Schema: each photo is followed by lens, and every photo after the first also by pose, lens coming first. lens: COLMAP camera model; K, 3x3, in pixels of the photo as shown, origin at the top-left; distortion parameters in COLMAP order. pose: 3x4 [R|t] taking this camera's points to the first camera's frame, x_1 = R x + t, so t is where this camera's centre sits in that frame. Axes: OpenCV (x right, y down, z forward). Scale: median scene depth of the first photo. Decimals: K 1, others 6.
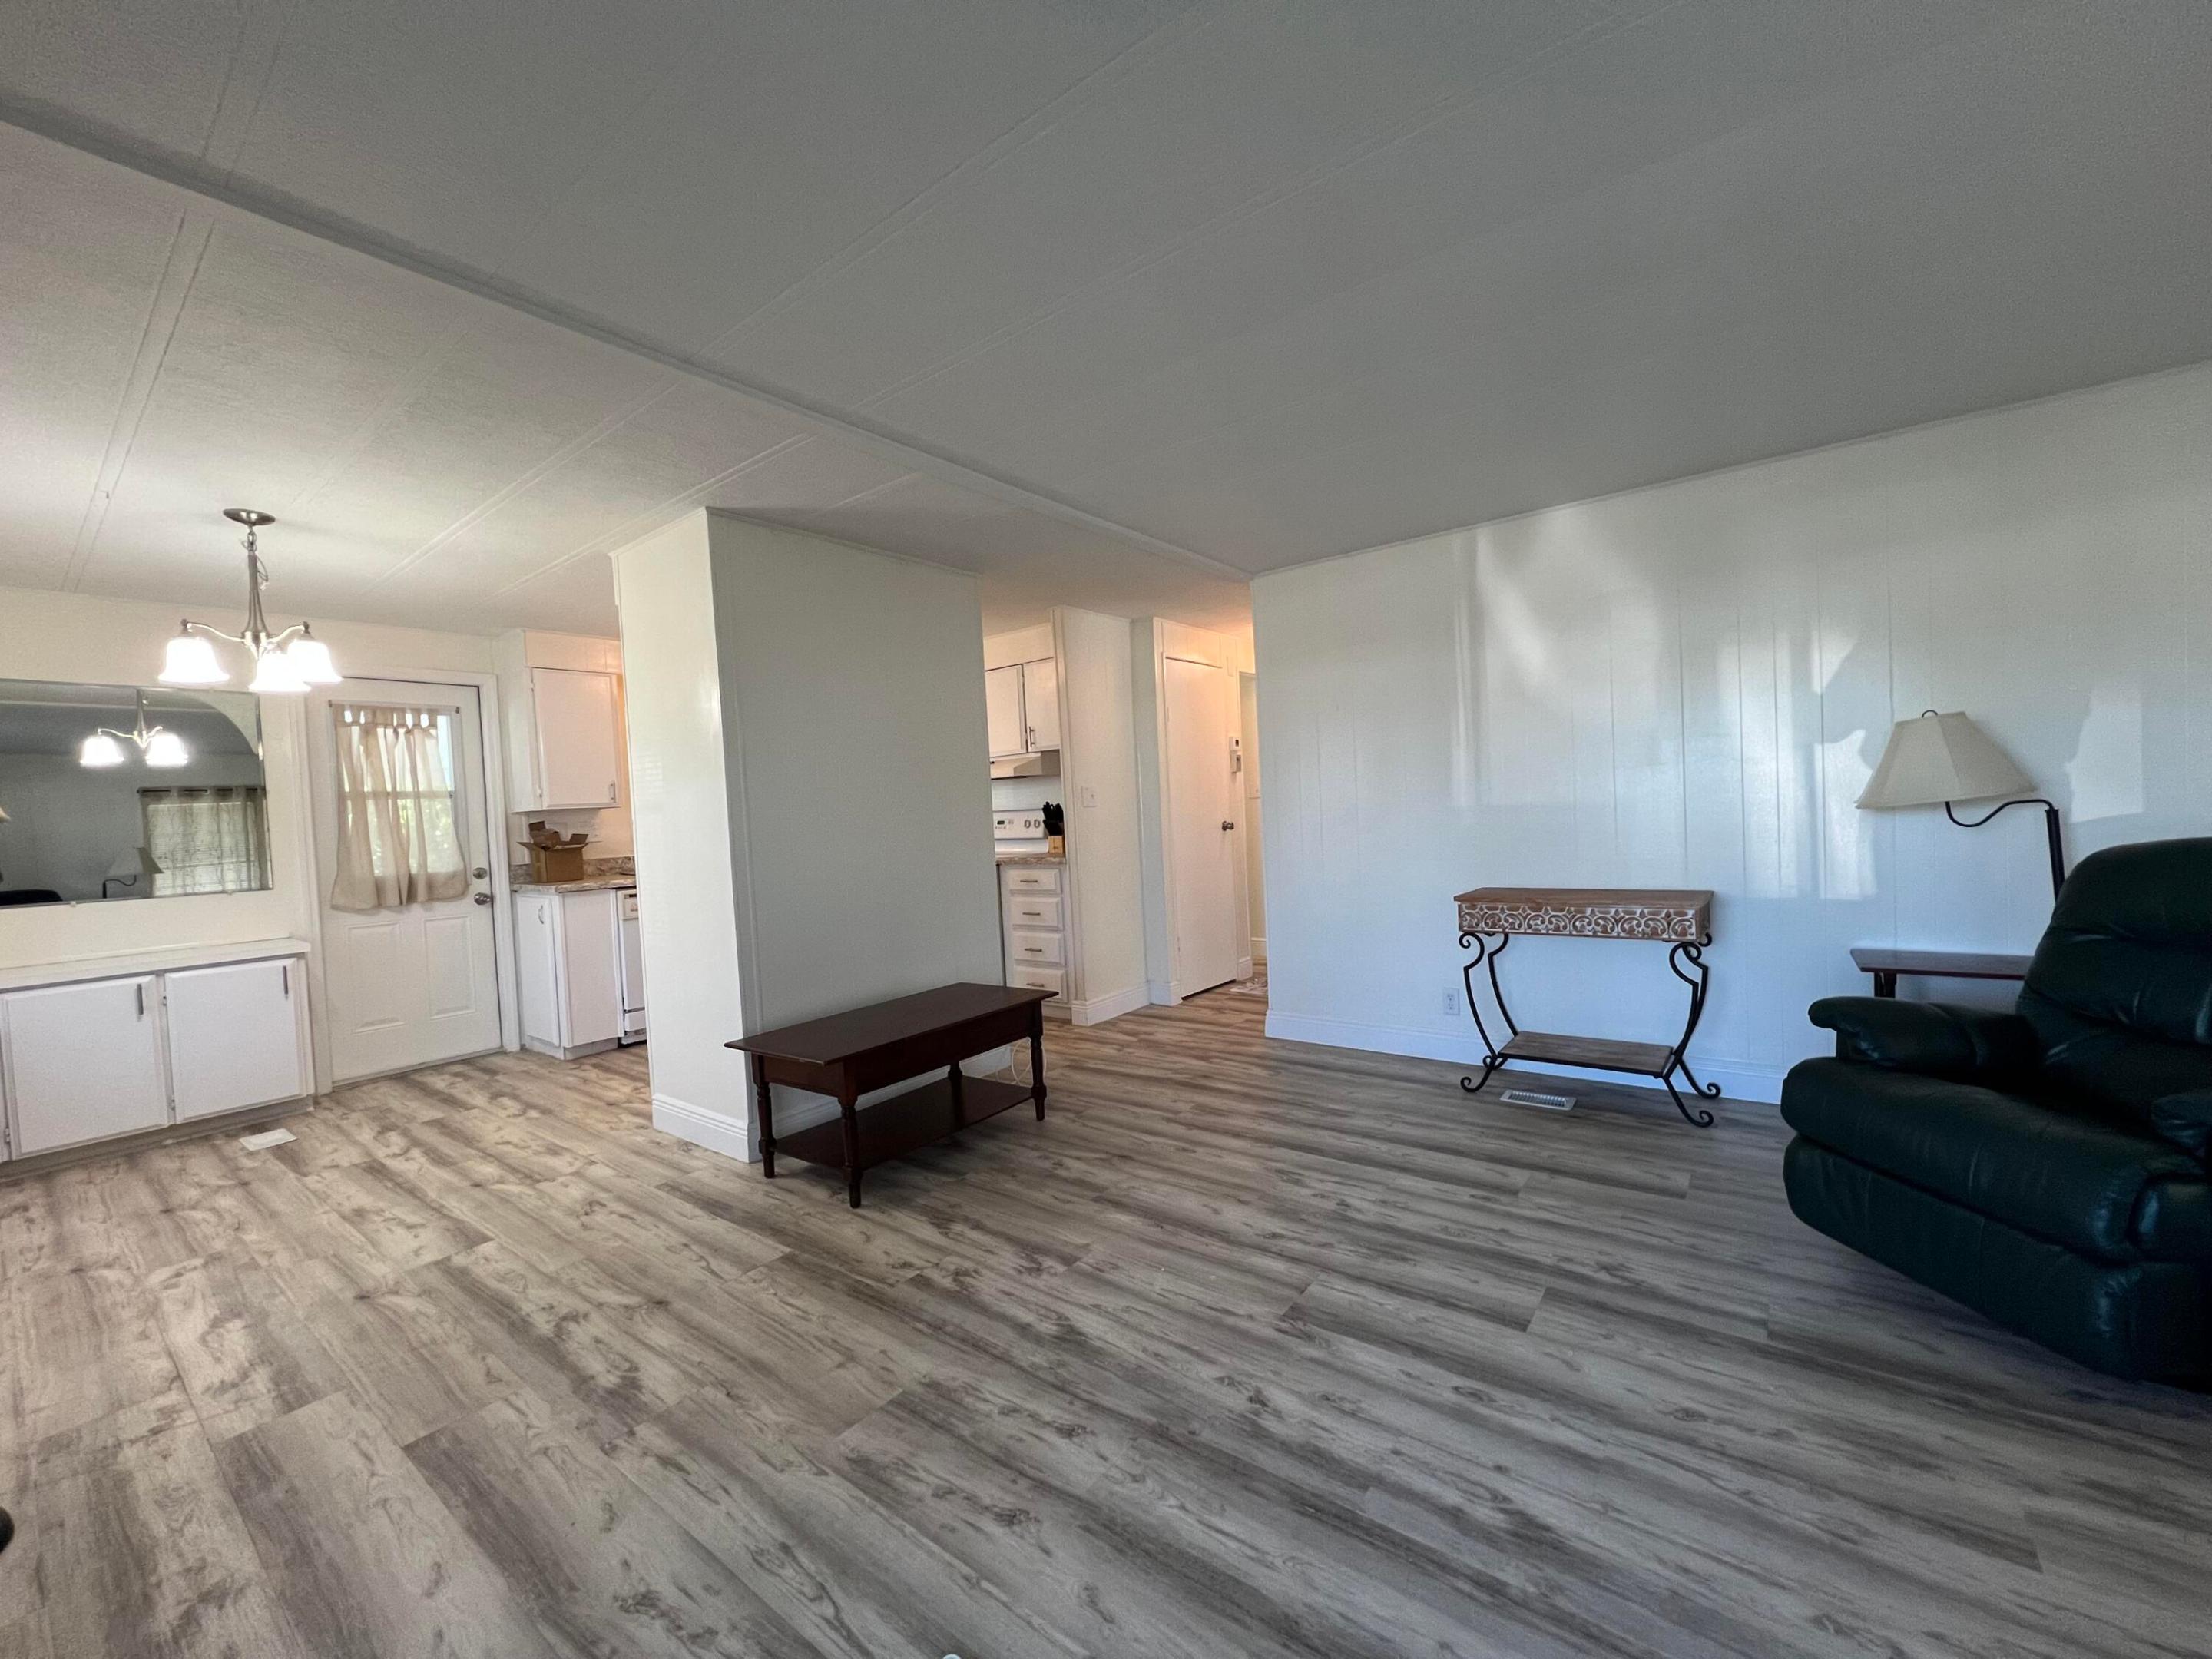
lens RADIAL K [[885.3, 0, 1110.0], [0, 885.3, 833.3], [0, 0, 1]] dist [-0.001805, 0.000589]
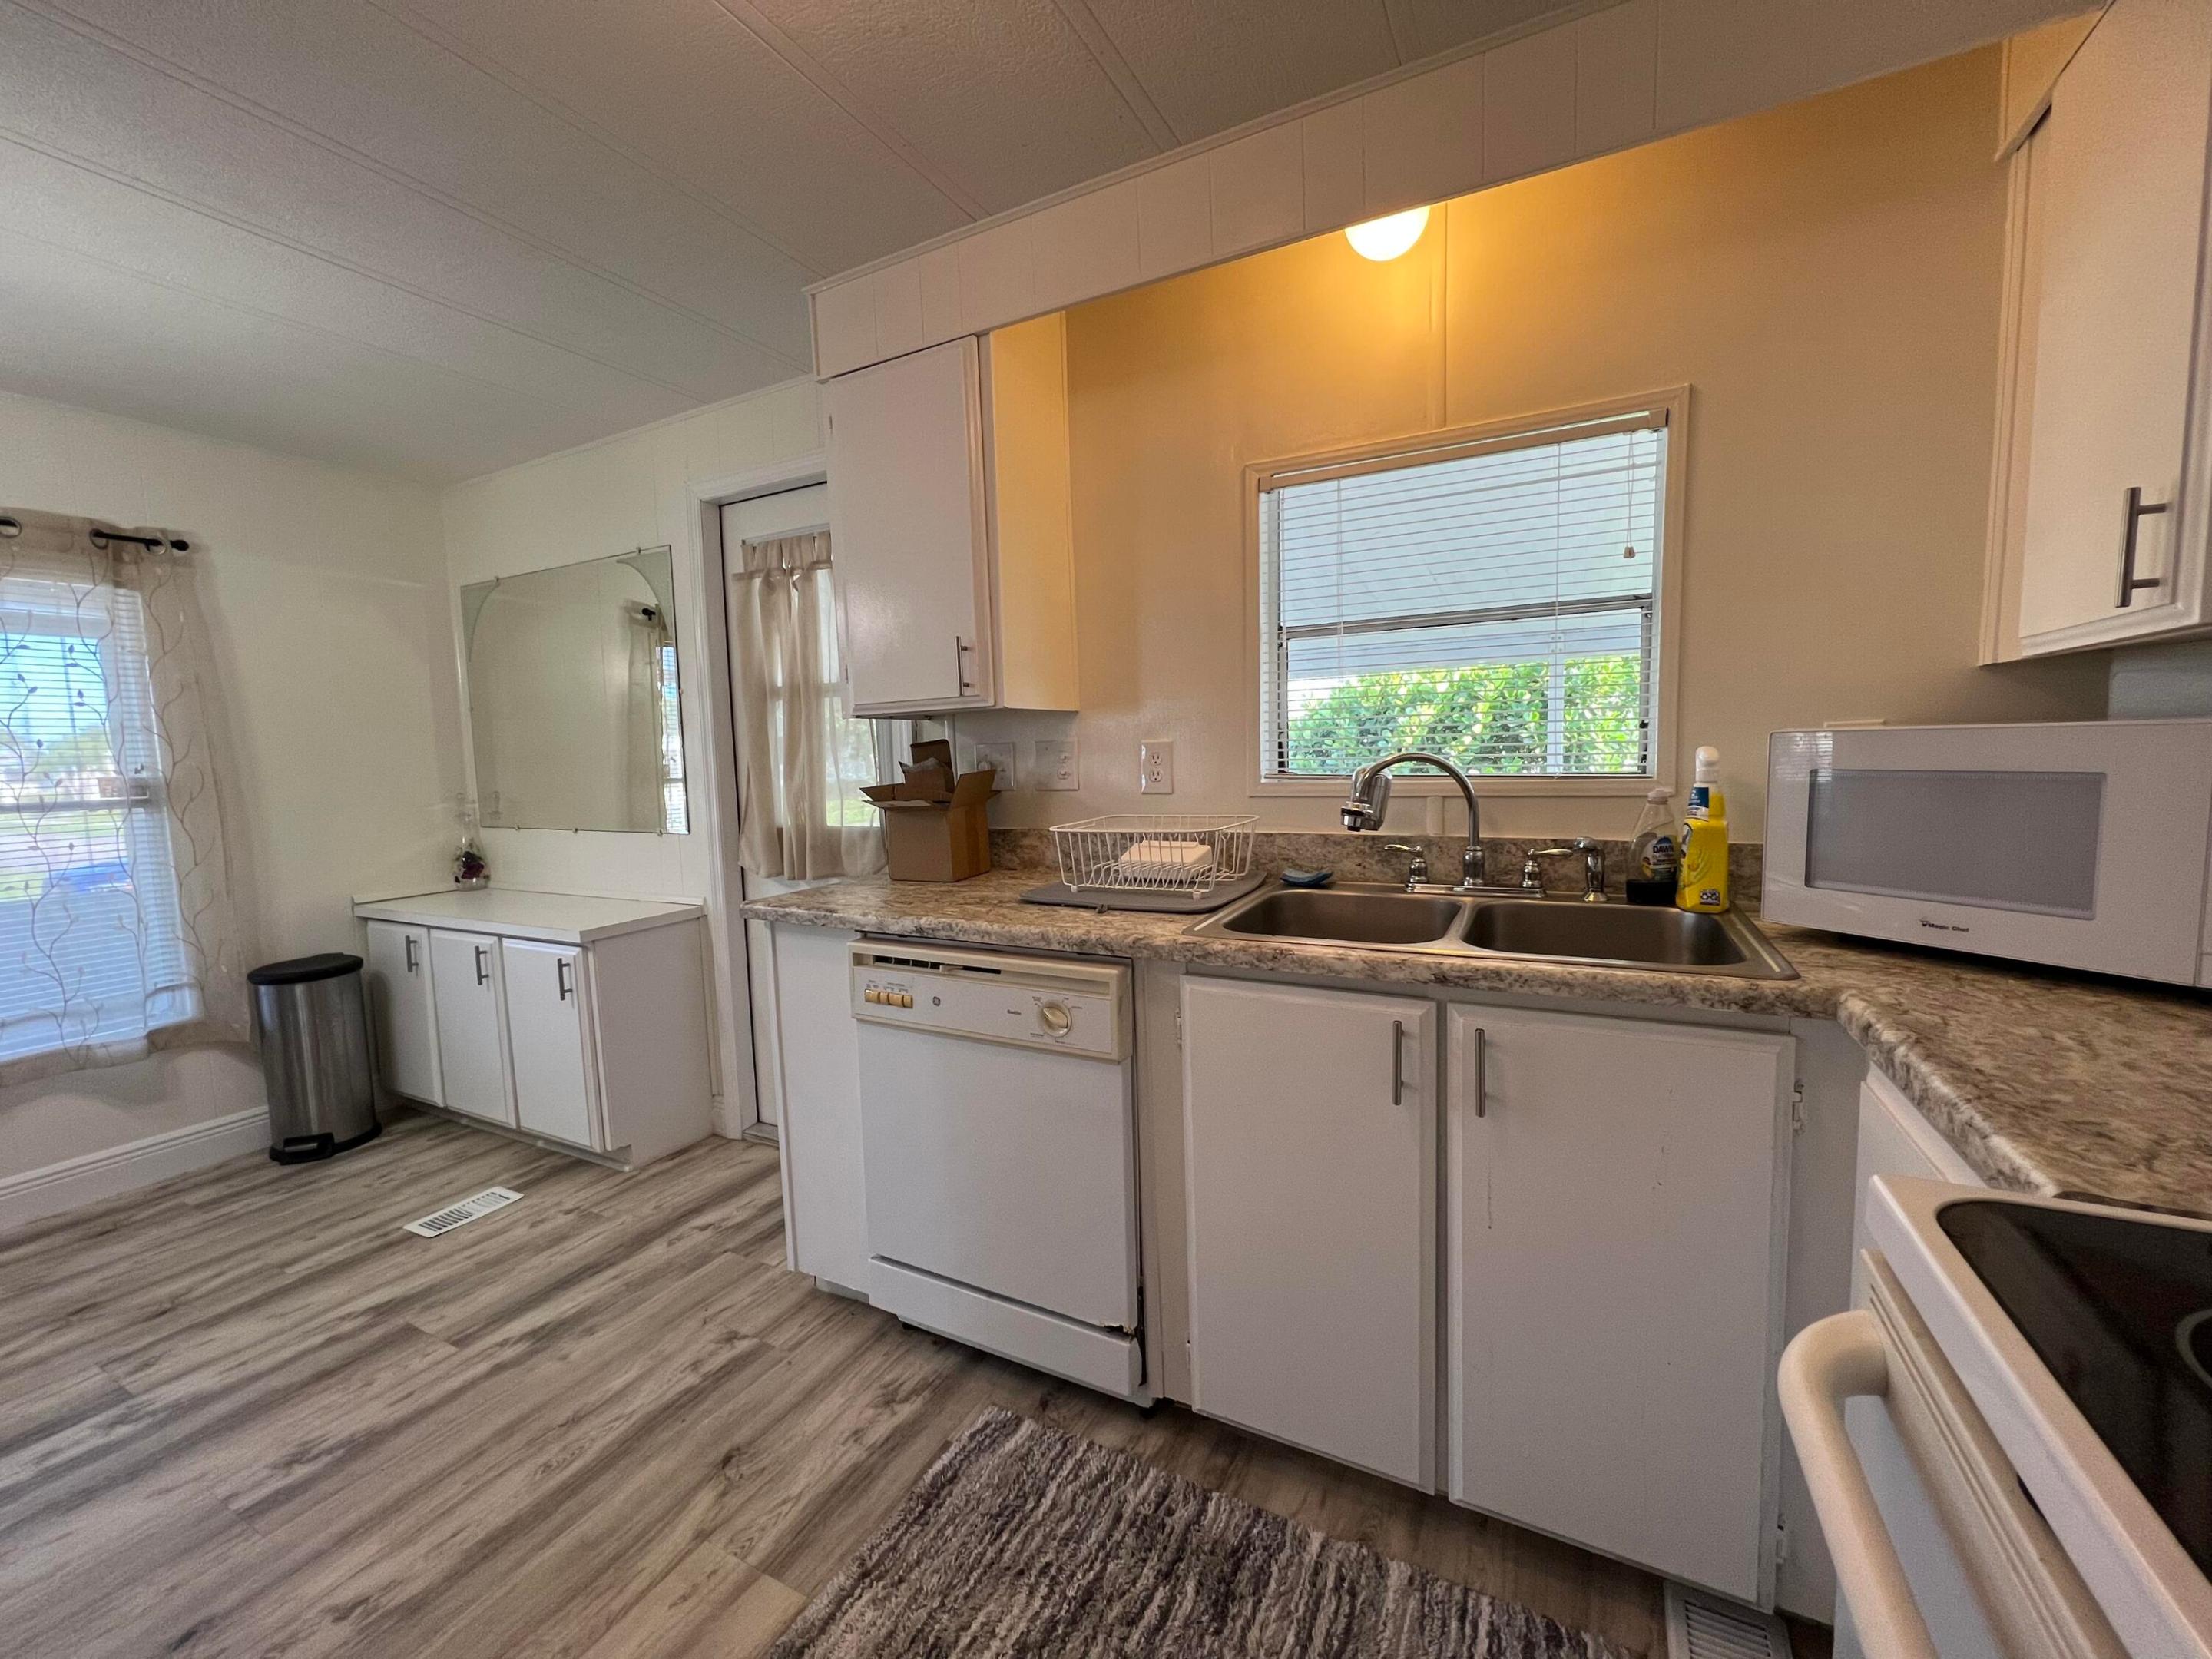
lens RADIAL K [[886.3, 0, 1103.0], [0, 886.3, 834.6], [0, 0, 1]] dist [-0.001401, 0.000611]
pose [[0.173164, 0.138982, -0.975038, -0.189337], [-0.008574, 0.990169, 0.139616, -0.032569], [0.984856, -0.015817, 0.172653, 1.080291]]
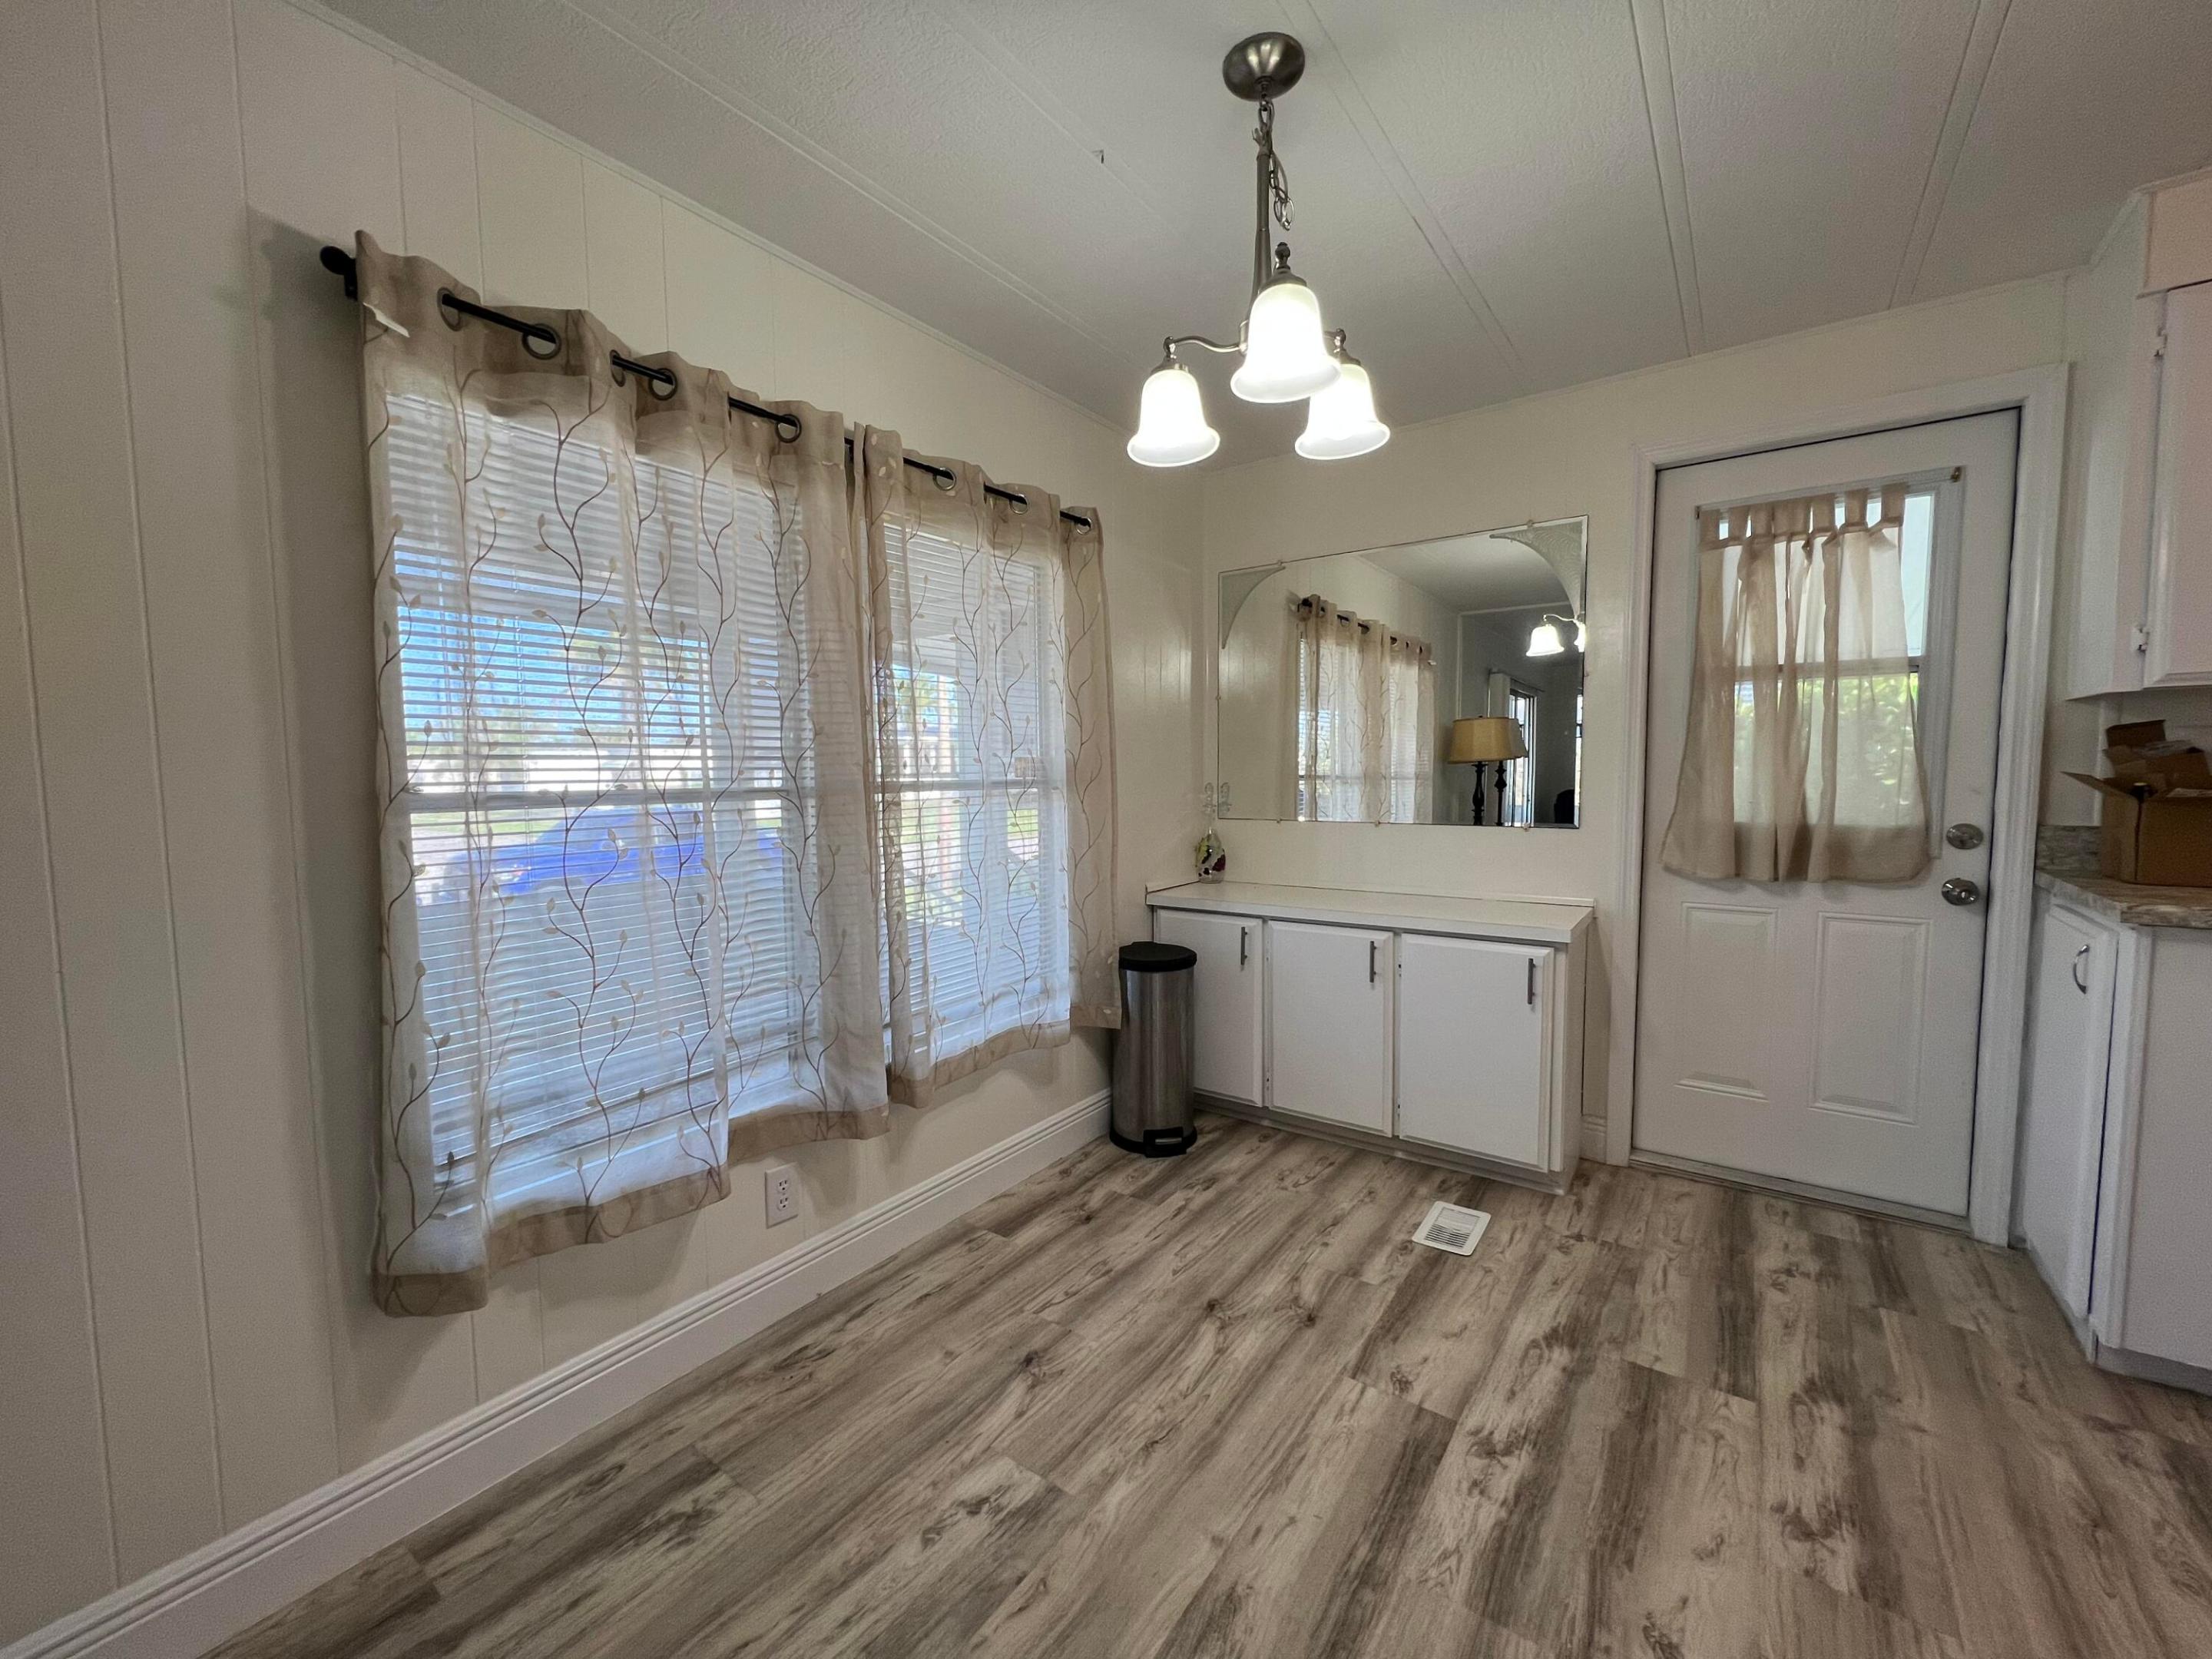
lens RADIAL K [[885.3, 0, 1110.0], [0, 885.3, 833.3], [0, 0, 1]] dist [-0.001805, 0.000589]
pose [[0.028884, 0.120416, -0.992303, -0.288339], [-0.017034, 0.992633, 0.119960, -0.003714], [0.999438, 0.013438, 0.030723, 0.576369]]
